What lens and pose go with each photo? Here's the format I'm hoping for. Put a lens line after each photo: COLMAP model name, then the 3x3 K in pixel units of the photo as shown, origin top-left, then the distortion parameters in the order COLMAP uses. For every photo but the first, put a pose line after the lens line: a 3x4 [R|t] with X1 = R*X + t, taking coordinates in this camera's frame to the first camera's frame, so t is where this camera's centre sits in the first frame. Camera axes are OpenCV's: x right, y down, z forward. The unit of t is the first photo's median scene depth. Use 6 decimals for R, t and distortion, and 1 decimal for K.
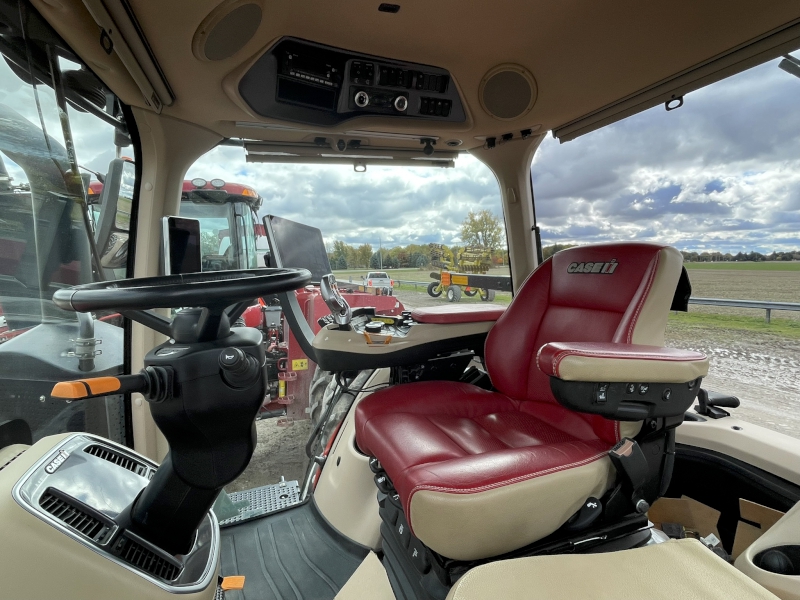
lens RADIAL K [[420.5, 0, 400.0], [0, 420.5, 300.0], [0, 0, 1]] dist [-0.000049, -0.000009]
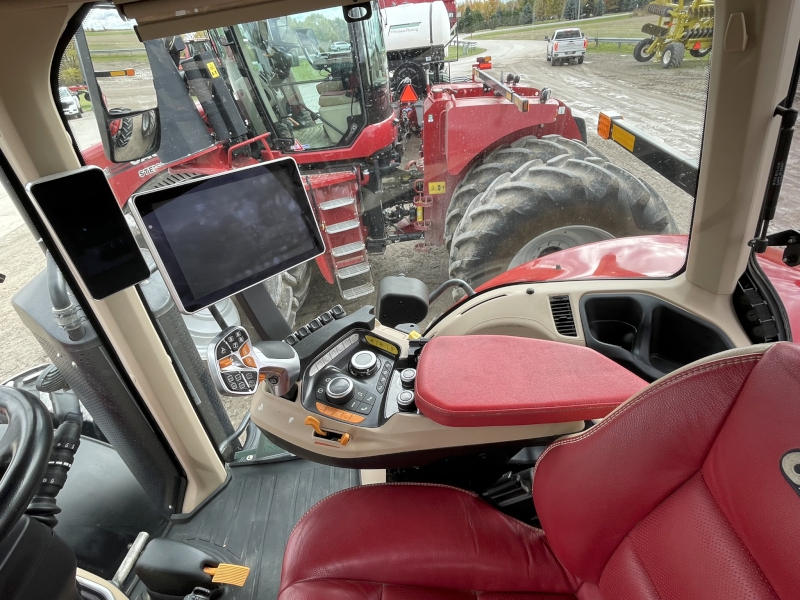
lens RADIAL K [[420.5, 0, 400.0], [0, 420.5, 300.0], [0, 0, 1]] dist [-0.000049, -0.000009]
pose [[0.923819, 0.137490, -0.357289, 0.042539], [0.052471, 0.879001, 0.473923, -0.064403], [0.379217, -0.456566, 0.804824, 0.129604]]
